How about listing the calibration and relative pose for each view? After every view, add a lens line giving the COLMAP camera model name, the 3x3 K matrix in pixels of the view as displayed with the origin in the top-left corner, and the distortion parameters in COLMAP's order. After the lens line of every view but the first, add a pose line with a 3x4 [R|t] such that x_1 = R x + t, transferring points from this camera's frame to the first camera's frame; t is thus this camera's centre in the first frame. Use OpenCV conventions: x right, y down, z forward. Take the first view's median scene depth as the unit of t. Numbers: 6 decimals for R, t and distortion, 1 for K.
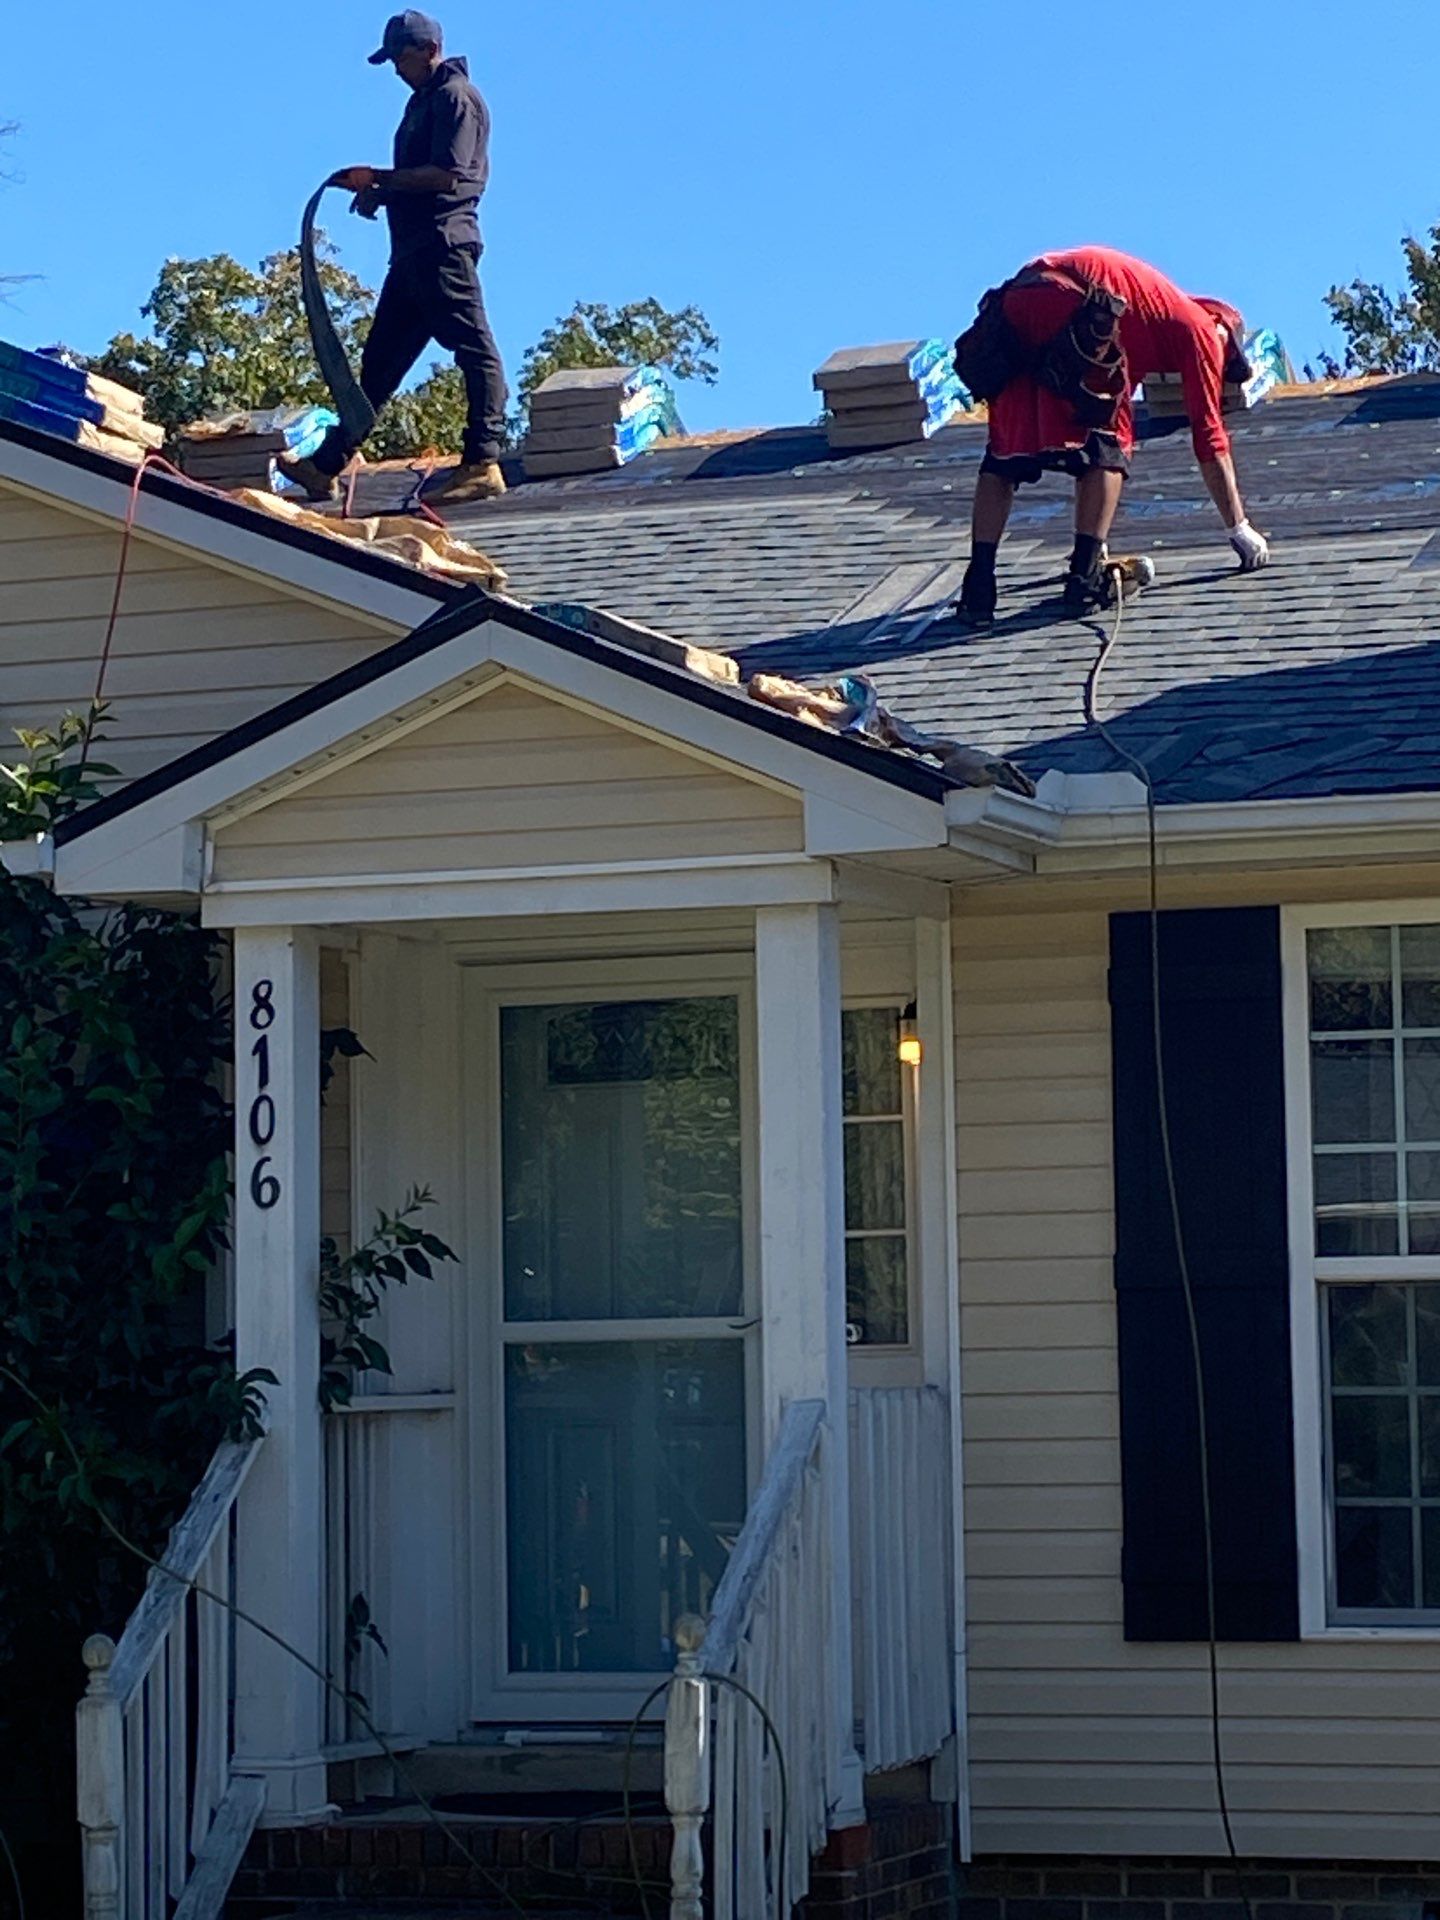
lens RADIAL K [[5291.3, 0, 727.2], [0, 5291.3, 849.0], [0, 0, 1]] dist [0.157100, 0.000000]
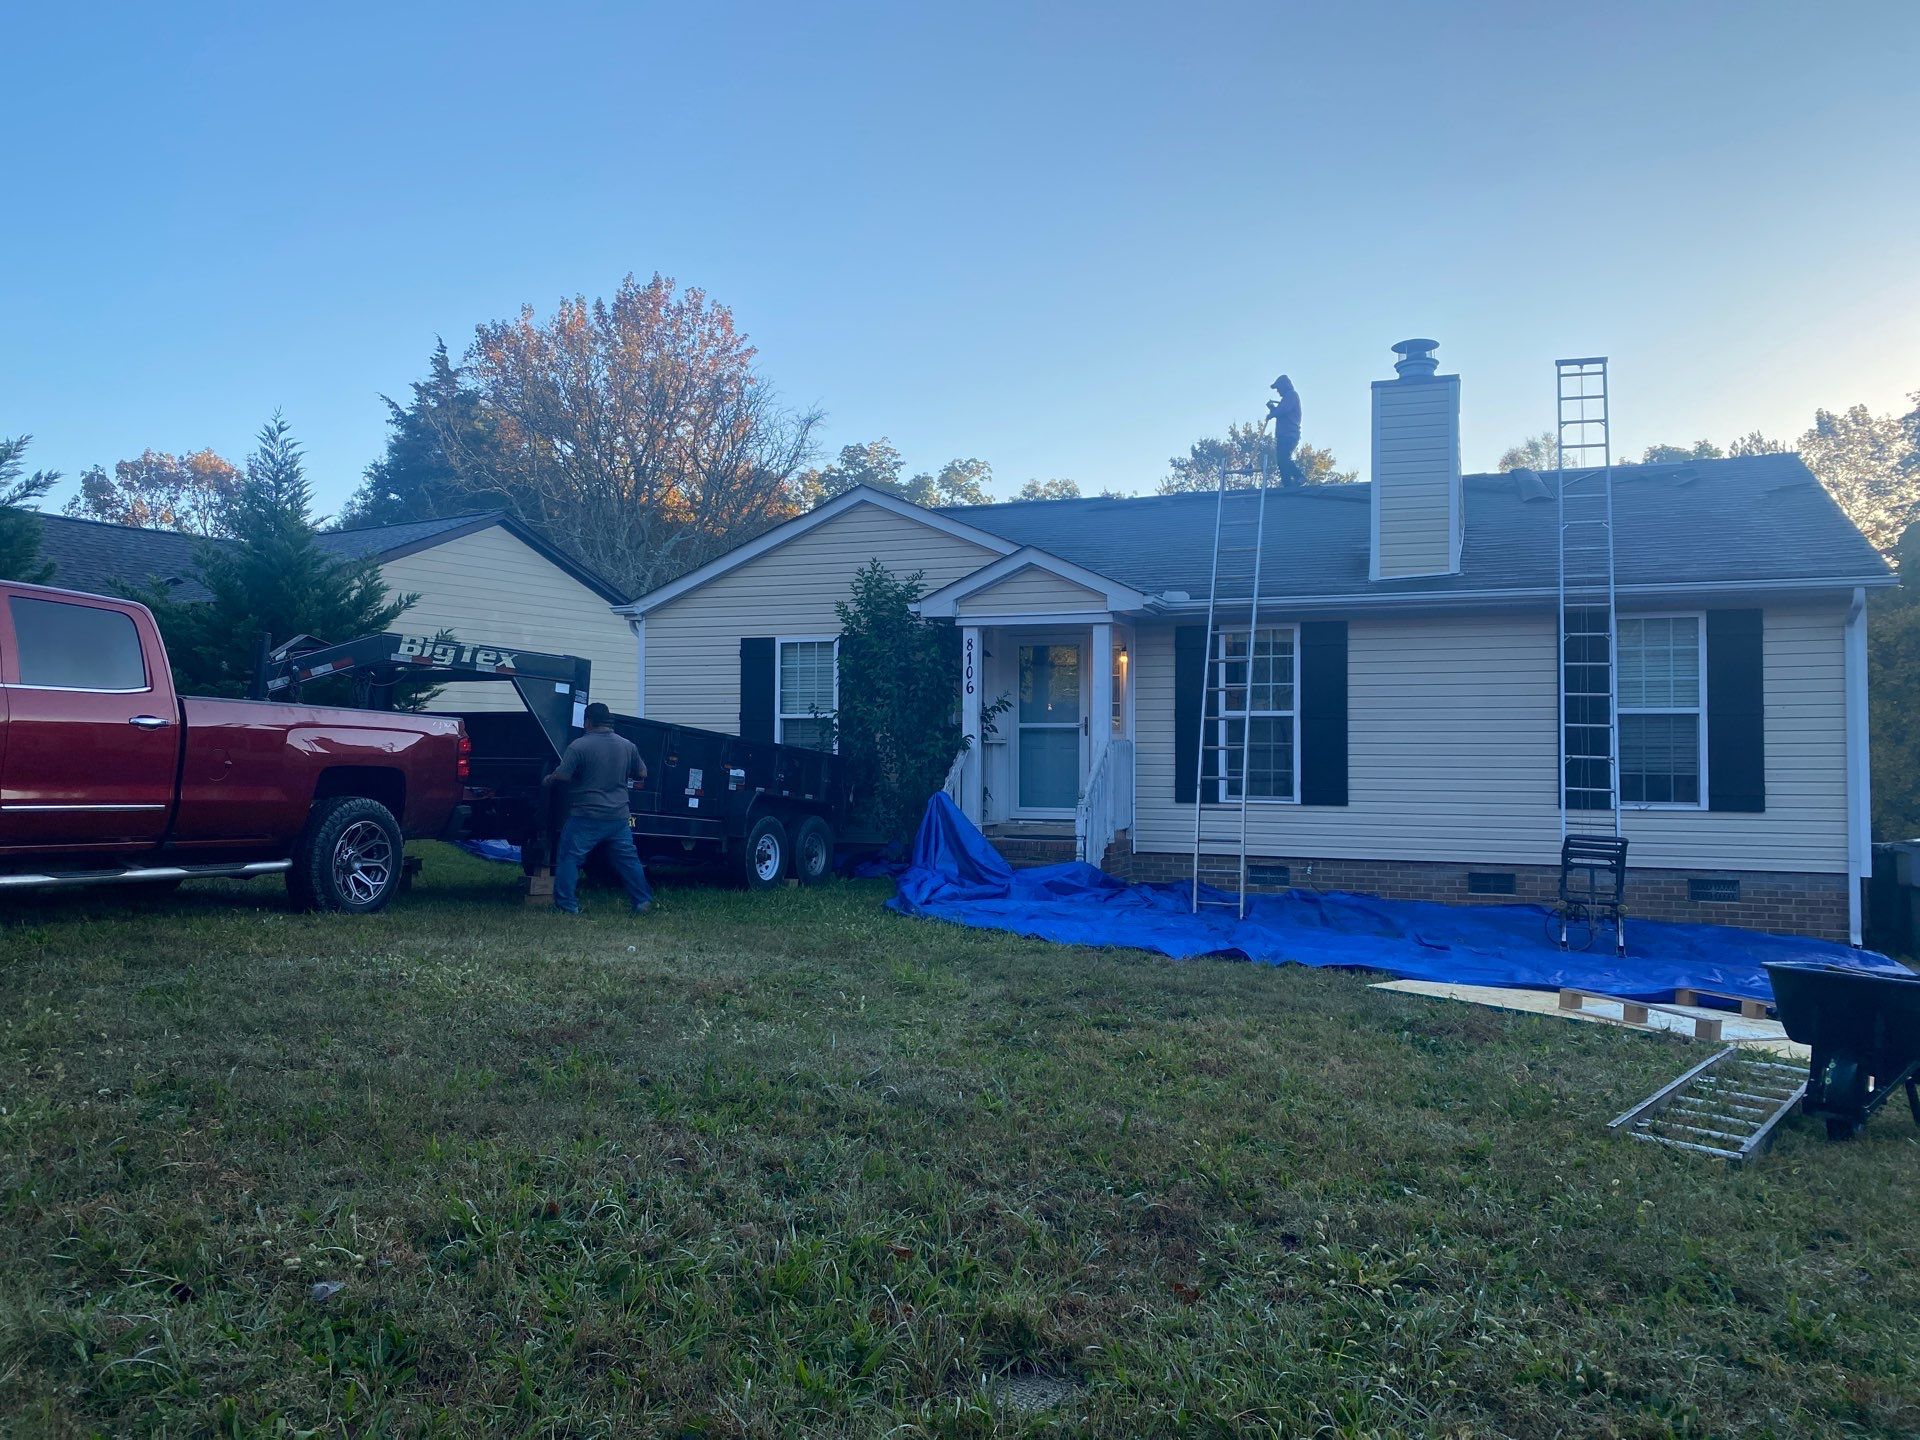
lens RADIAL K [[1476.4, 0, 963.2], [0, 1476.4, 710.6], [0, 0, 1]] dist [0.072678, -0.073104]
pose [[0.999766, 0.021006, -0.005259, -0.086268], [-0.020597, 0.997441, 0.068458, 0.002472], [0.006684, -0.068334, 0.997640, -0.143061]]
